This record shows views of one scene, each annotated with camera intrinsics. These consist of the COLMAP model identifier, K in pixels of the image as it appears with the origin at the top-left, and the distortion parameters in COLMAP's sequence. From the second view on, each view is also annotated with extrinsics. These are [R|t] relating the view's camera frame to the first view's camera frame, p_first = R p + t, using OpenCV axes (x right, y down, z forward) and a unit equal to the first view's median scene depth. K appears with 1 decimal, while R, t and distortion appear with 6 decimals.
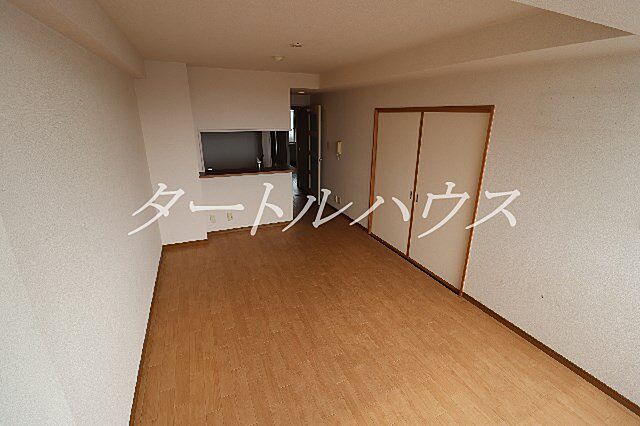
lens RADIAL K [[302.3, 0, 320.0], [0, 302.3, 213.0], [0, 0, 1]] dist [0.000446, 0.000022]
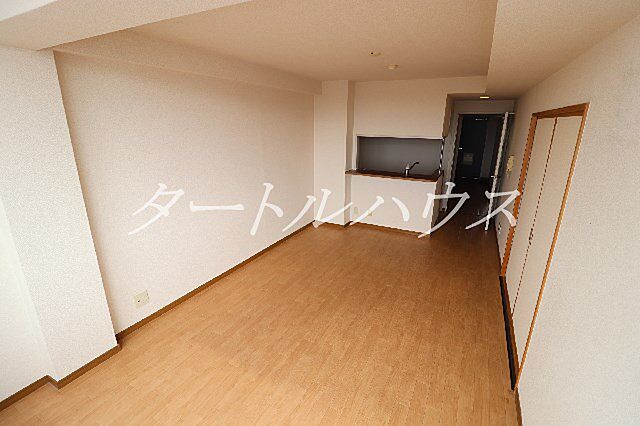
lens RADIAL K [[294.9, 0, 320.0], [0, 294.9, 213.0], [0, 0, 1]] dist [-0.000090, 0.000031]
pose [[0.631092, 0.230742, -0.740595, 0.577076], [-0.248660, 0.964528, 0.088617, -0.055192], [0.734772, 0.128231, 0.666083, 0.206996]]
